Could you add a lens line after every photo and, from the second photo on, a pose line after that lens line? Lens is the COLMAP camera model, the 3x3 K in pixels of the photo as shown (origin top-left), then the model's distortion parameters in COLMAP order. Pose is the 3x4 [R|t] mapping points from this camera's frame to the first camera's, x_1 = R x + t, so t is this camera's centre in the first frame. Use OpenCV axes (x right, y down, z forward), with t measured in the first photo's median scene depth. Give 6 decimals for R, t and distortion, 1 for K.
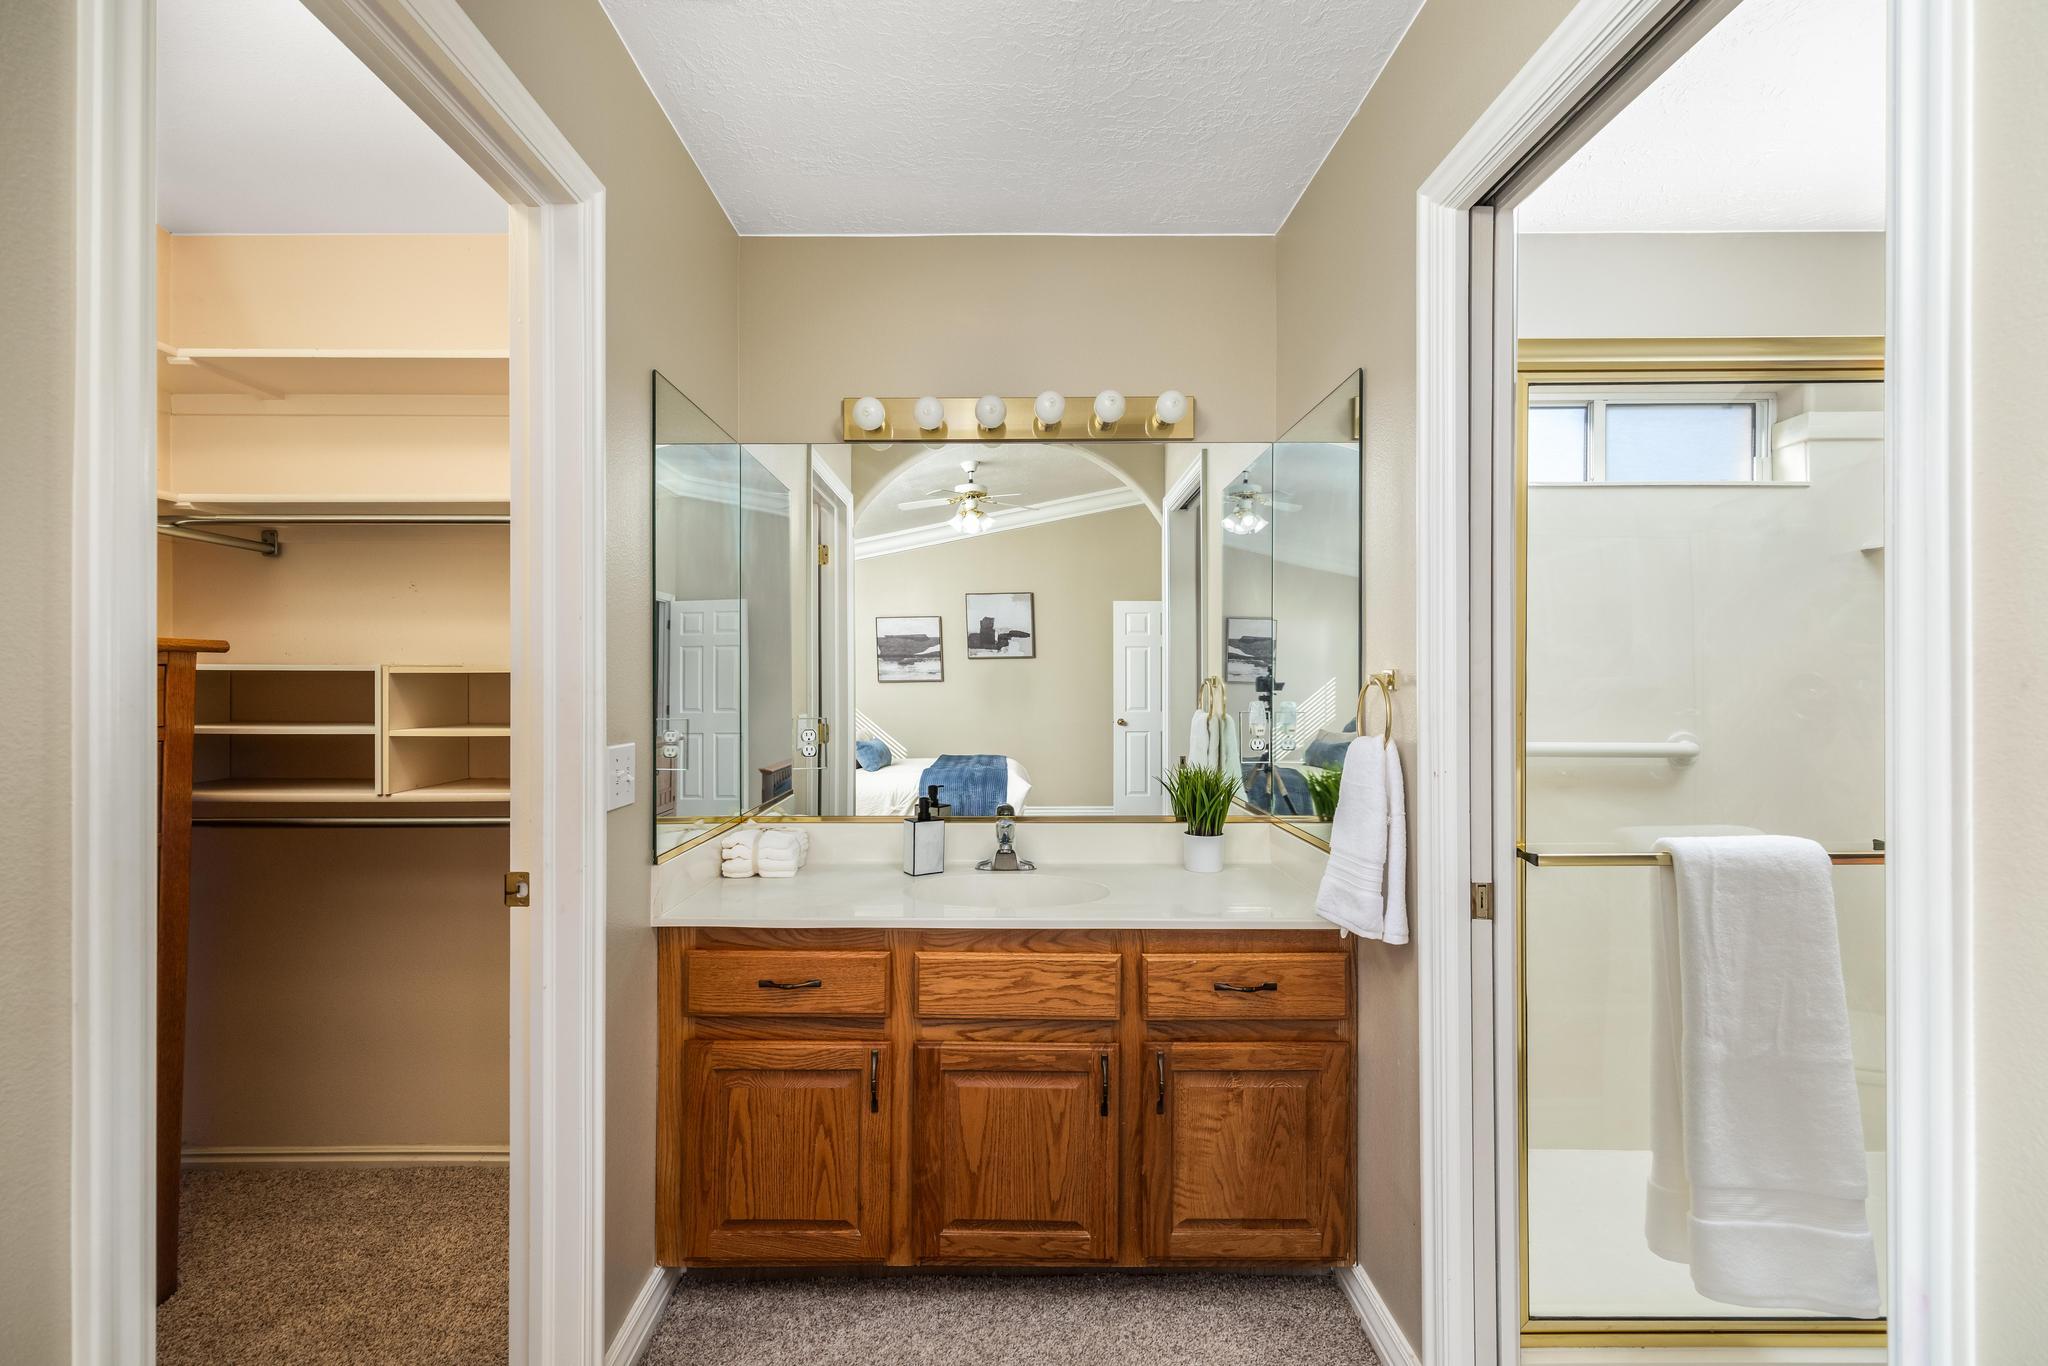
lens RADIAL K [[820.0, 0, 1012.6], [0, 820.0, 674.5], [0, 0, 1]] dist [-0.002001, 0.000487]
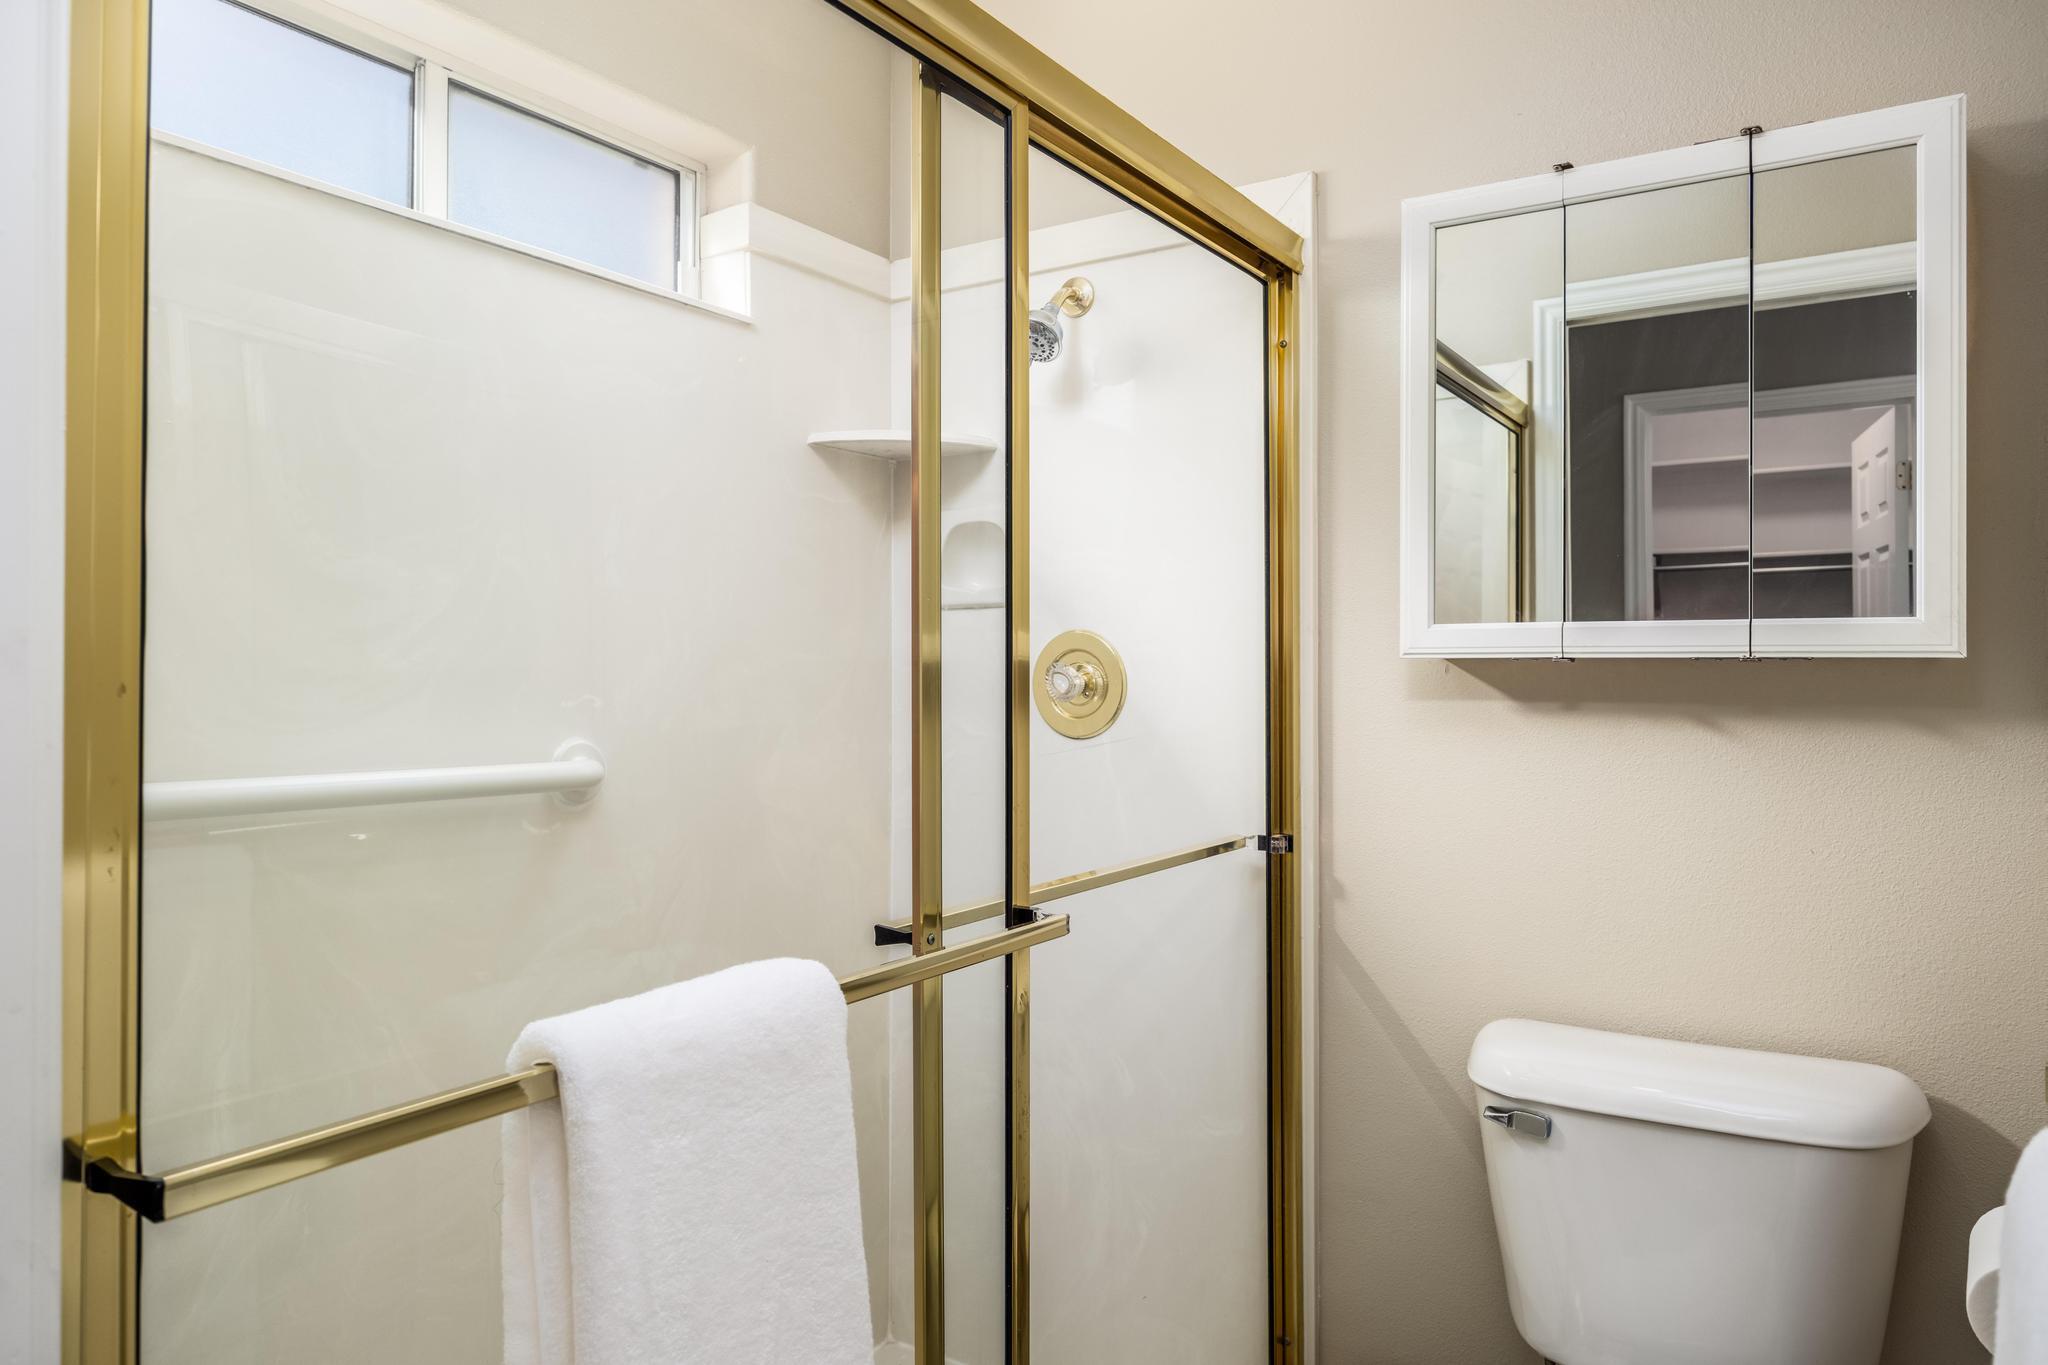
lens RADIAL K [[1392.2, 0, 1028.2], [0, 1392.2, 683.4], [0, 0, 1]] dist [0.004052, 0.001546]
pose [[0.539617, -0.006050, 0.841889, 0.252084], [-0.002163, 0.999961, 0.008572, 0.028283], [-0.841908, -0.006447, 0.539583, 0.310643]]
